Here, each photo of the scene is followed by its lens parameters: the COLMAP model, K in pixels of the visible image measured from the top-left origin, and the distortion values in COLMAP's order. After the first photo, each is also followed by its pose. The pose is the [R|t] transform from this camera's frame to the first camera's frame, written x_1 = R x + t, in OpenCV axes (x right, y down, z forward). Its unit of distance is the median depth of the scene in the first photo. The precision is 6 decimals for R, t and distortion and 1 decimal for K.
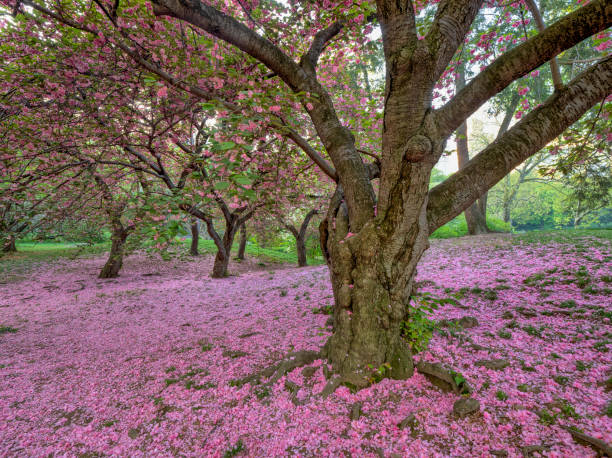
lens RADIAL K [[300.4, 0, 305.8], [0, 300.4, 225.7], [0, 0, 1]] dist [-0.020193, 0.001065]
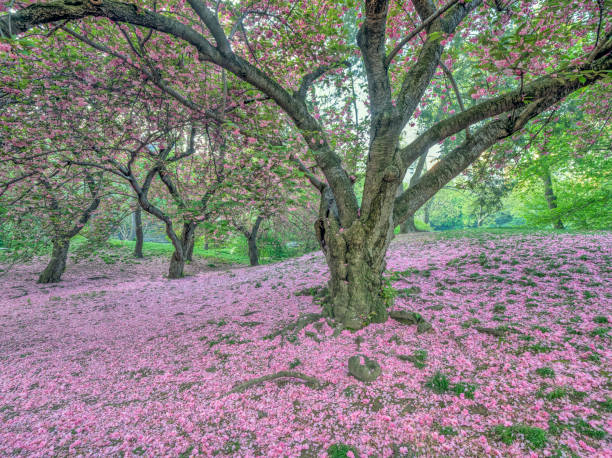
lens RADIAL K [[300.4, 0, 305.8], [0, 300.4, 225.7], [0, 0, 1]] dist [-0.020193, 0.001065]
pose [[0.977047, -0.002057, 0.213012, -0.309822], [0.003455, 0.999975, -0.006190, 0.018087], [-0.212994, 0.006784, 0.977030, -0.342433]]
